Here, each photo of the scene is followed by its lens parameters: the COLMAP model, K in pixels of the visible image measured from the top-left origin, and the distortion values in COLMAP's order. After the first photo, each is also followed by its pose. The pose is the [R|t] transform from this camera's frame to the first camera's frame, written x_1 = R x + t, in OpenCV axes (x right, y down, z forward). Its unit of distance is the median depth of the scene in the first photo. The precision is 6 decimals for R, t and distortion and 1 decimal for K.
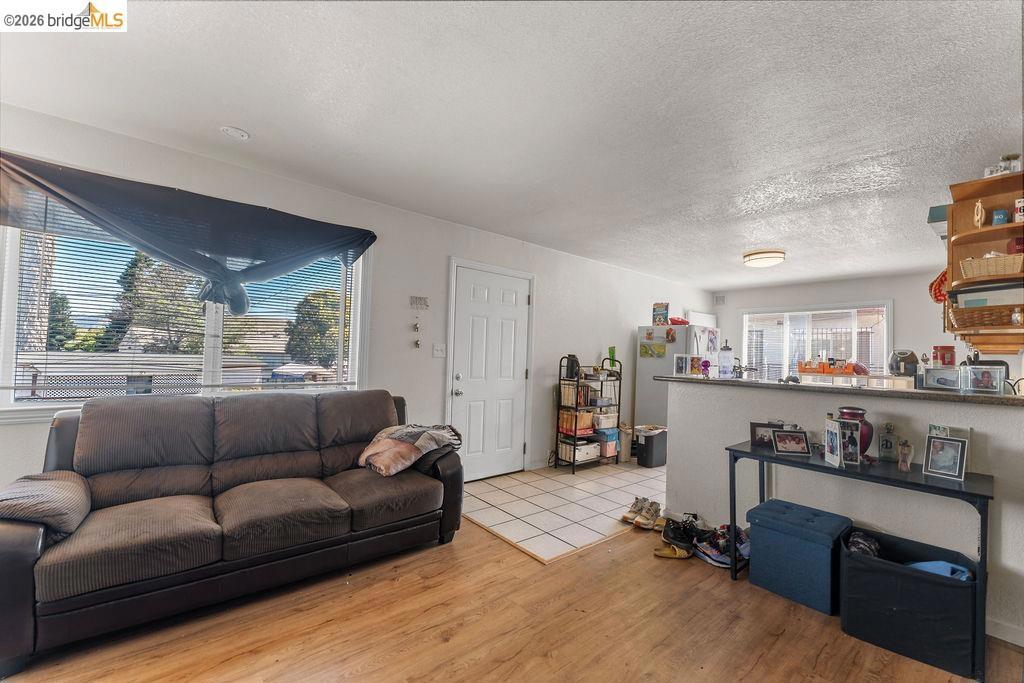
lens RADIAL K [[418.9, 0, 515.6], [0, 418.9, 340.8], [0, 0, 1]] dist [0.001900, -0.000680]
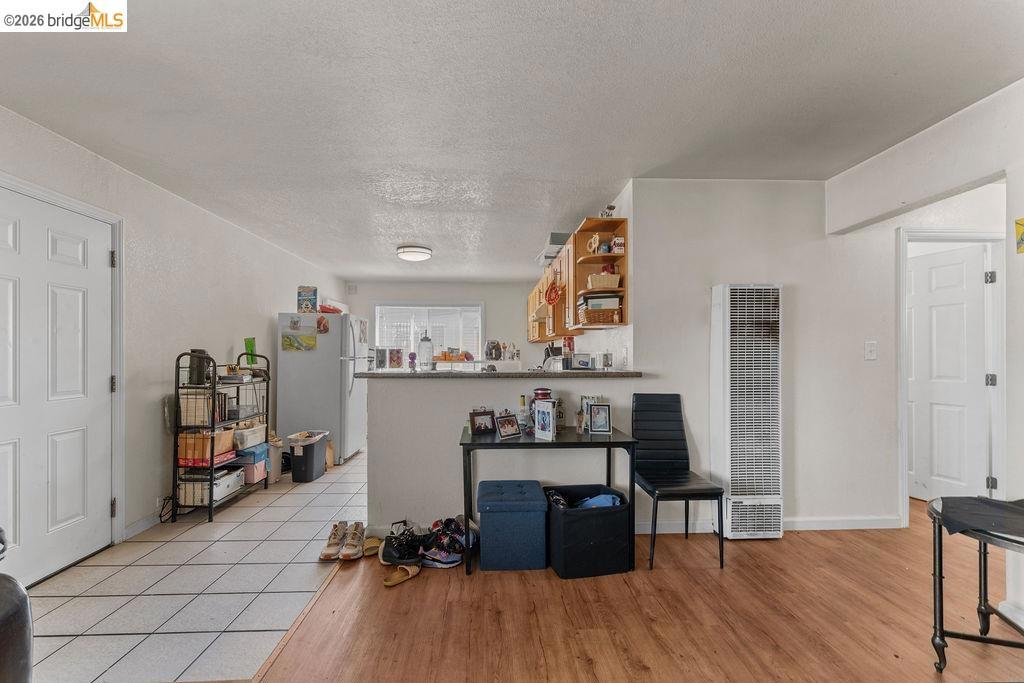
lens RADIAL K [[418.9, 0, 511.0], [0, 418.9, 352.2], [0, 0, 1]] dist [0.001900, -0.000680]
pose [[0.606159, -0.028073, 0.794848, -0.103174], [-0.009930, 0.999032, 0.042858, 0.003280], [-0.795282, -0.033872, 0.605293, 0.191271]]
